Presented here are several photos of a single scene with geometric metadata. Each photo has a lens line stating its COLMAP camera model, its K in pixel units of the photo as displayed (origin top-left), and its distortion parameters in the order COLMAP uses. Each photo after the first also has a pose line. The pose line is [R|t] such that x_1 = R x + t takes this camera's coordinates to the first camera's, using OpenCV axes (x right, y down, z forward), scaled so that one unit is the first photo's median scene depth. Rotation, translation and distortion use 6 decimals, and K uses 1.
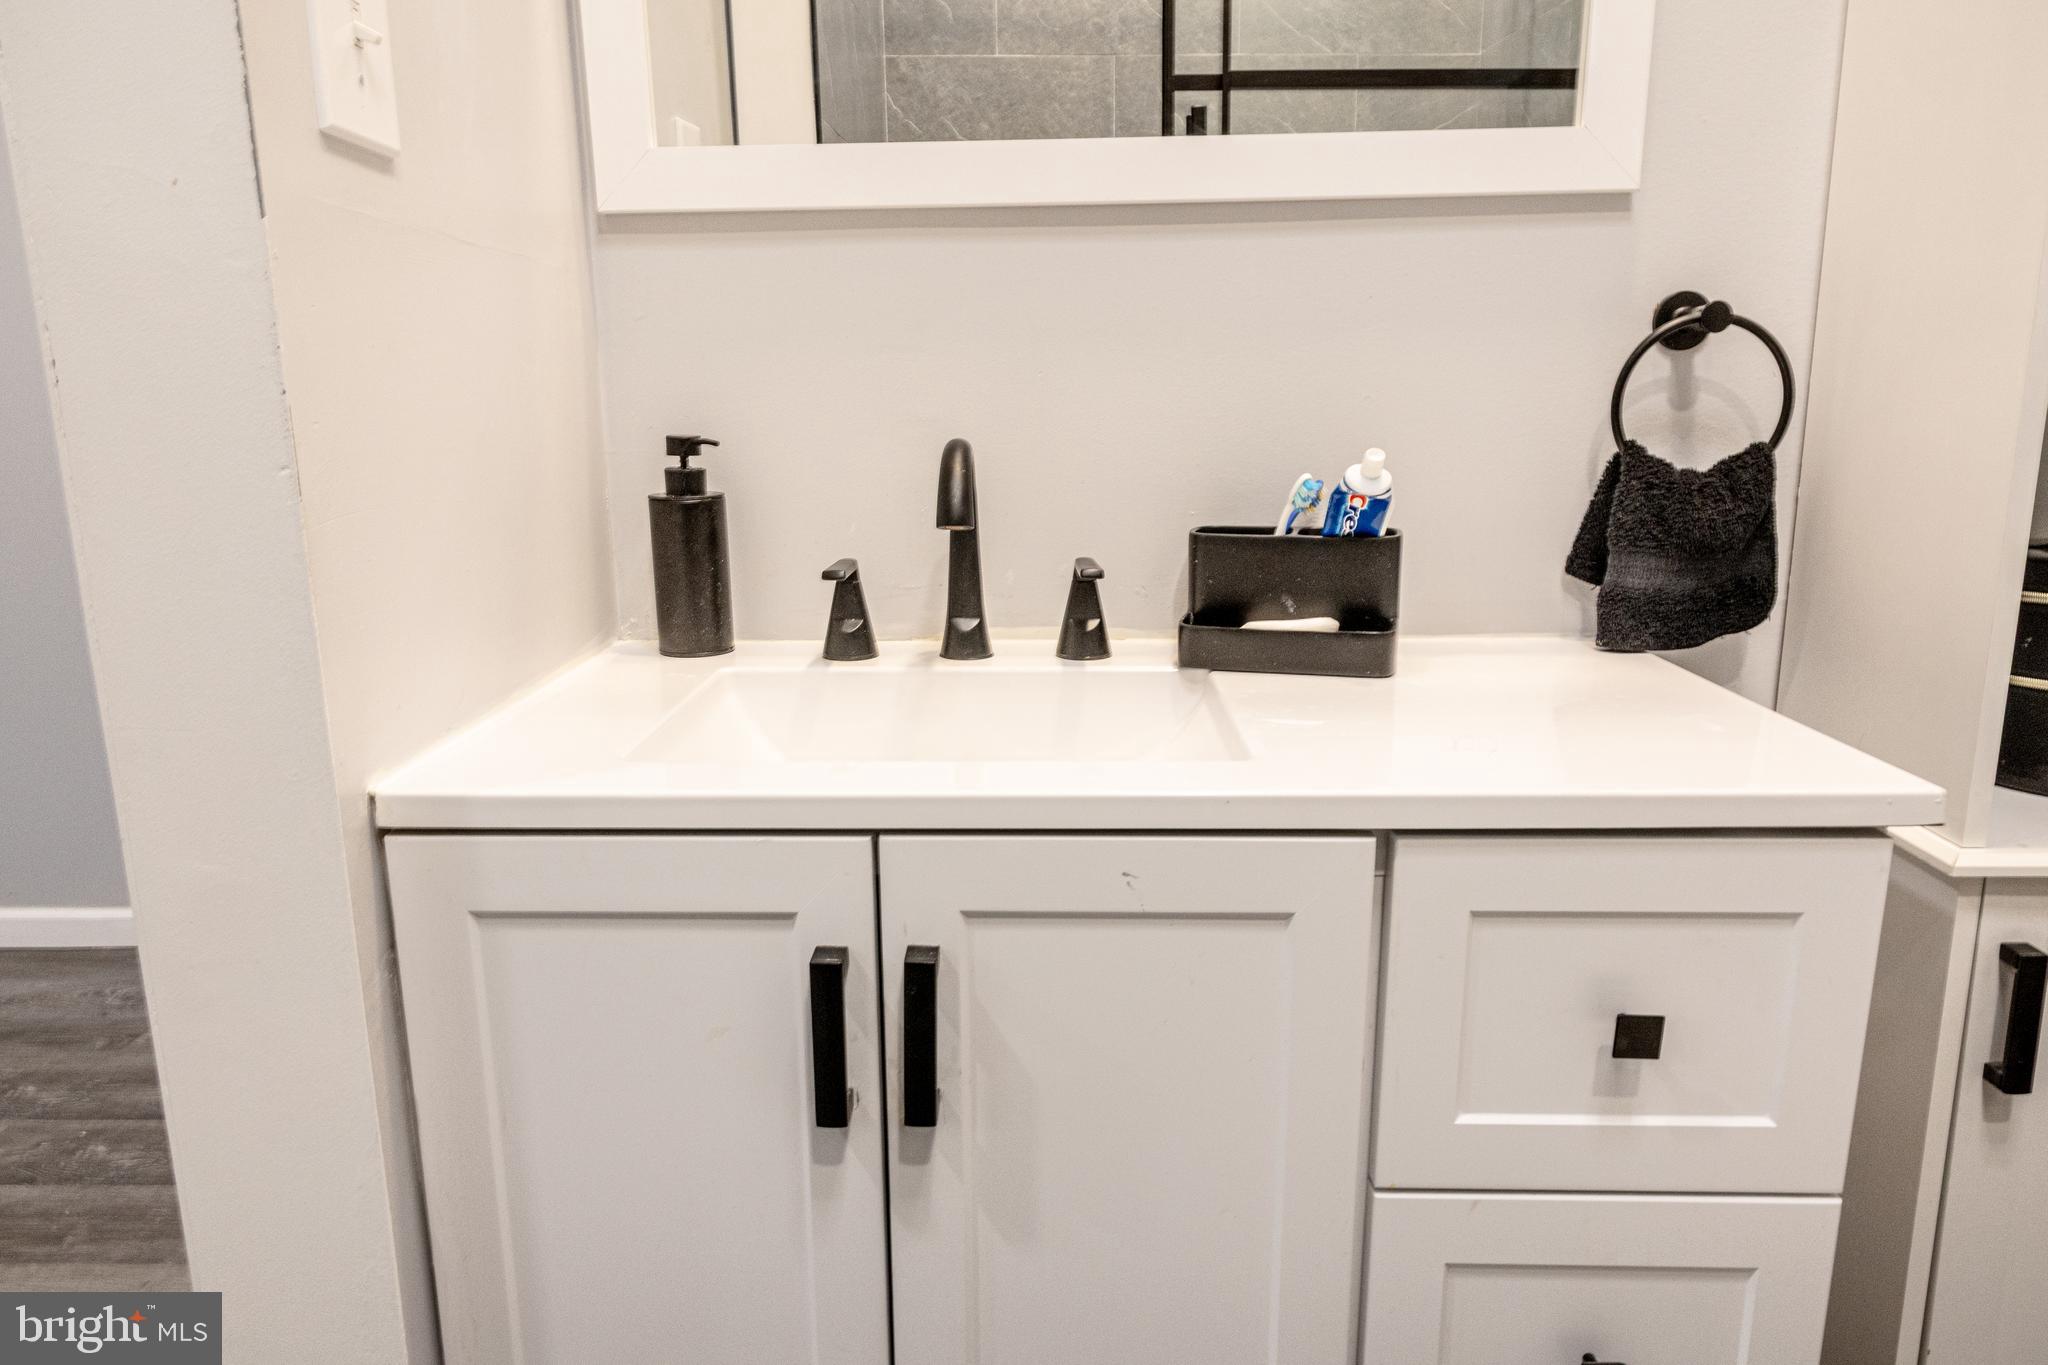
lens RADIAL K [[1422.4, 0, 1008.2], [0, 1422.4, 666.7], [0, 0, 1]] dist [0.004495, 0.003216]
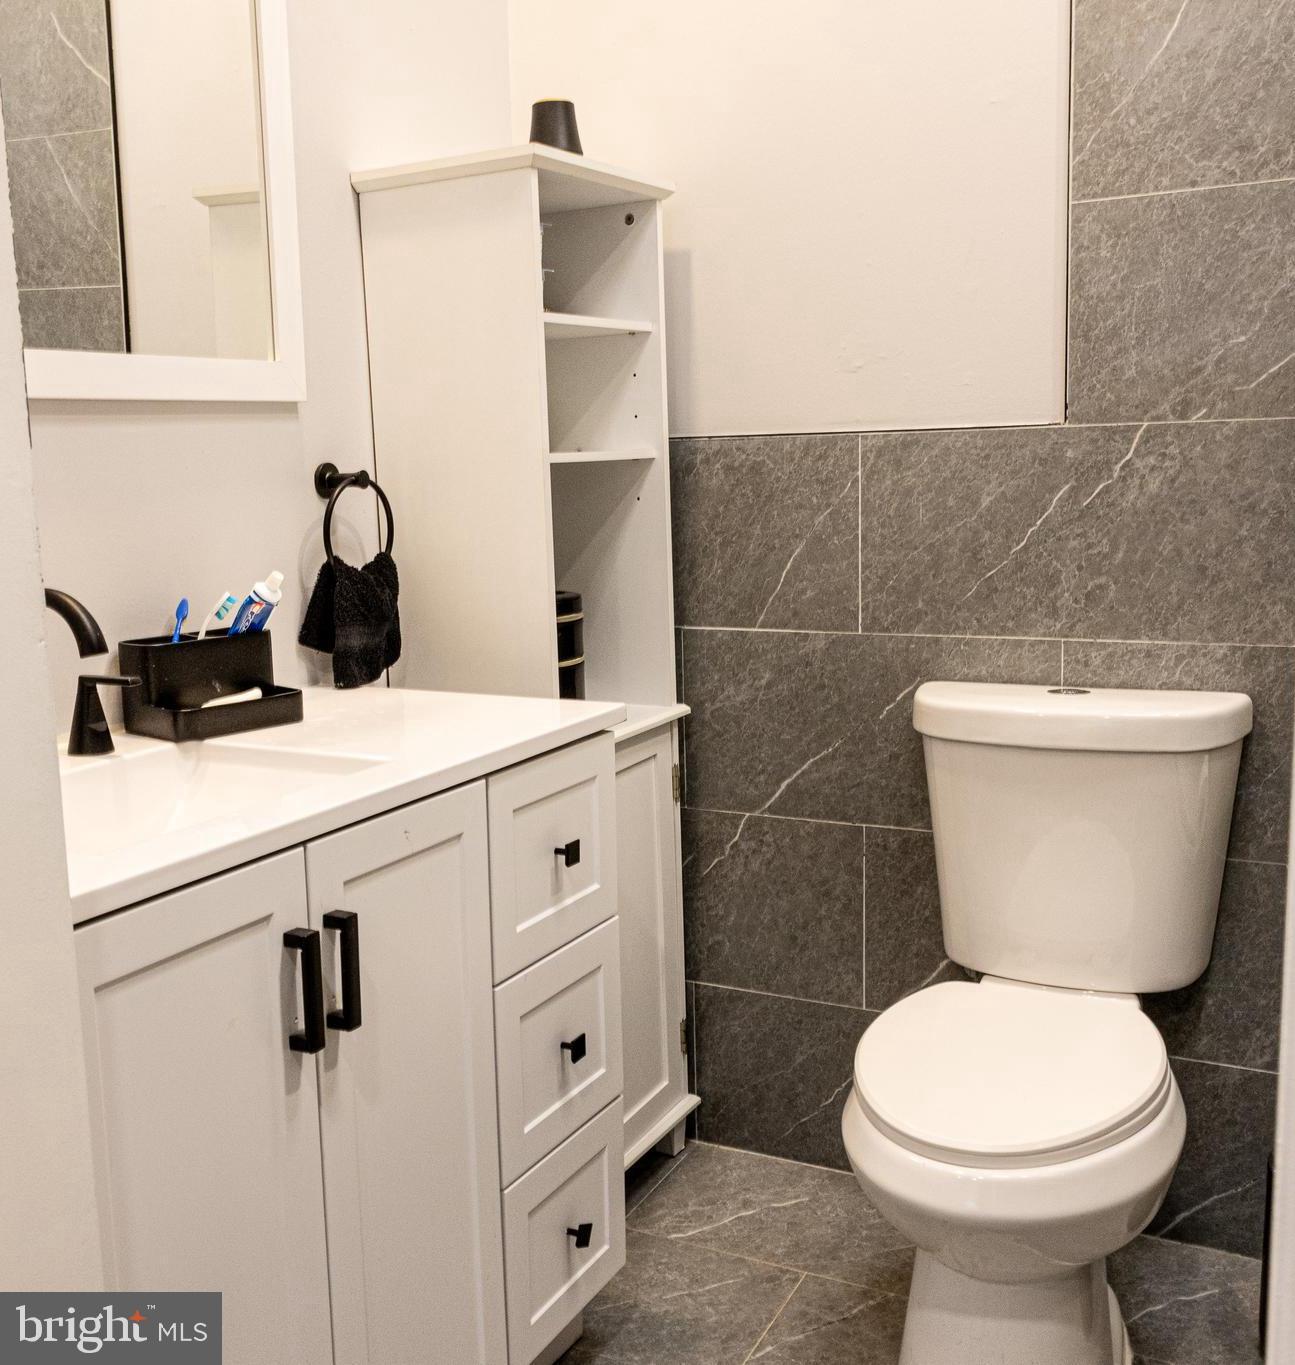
lens RADIAL K [[1513.0, 0, 649.1], [0, 1513.0, 675.0], [0, 0, 1]] dist [0.013823, 0.000000]
pose [[0.429057, -0.137396, 0.892766, -0.978763], [0.204907, 0.977402, 0.051945, -0.046654], [-0.879729, 0.160647, 0.447515, -0.037974]]
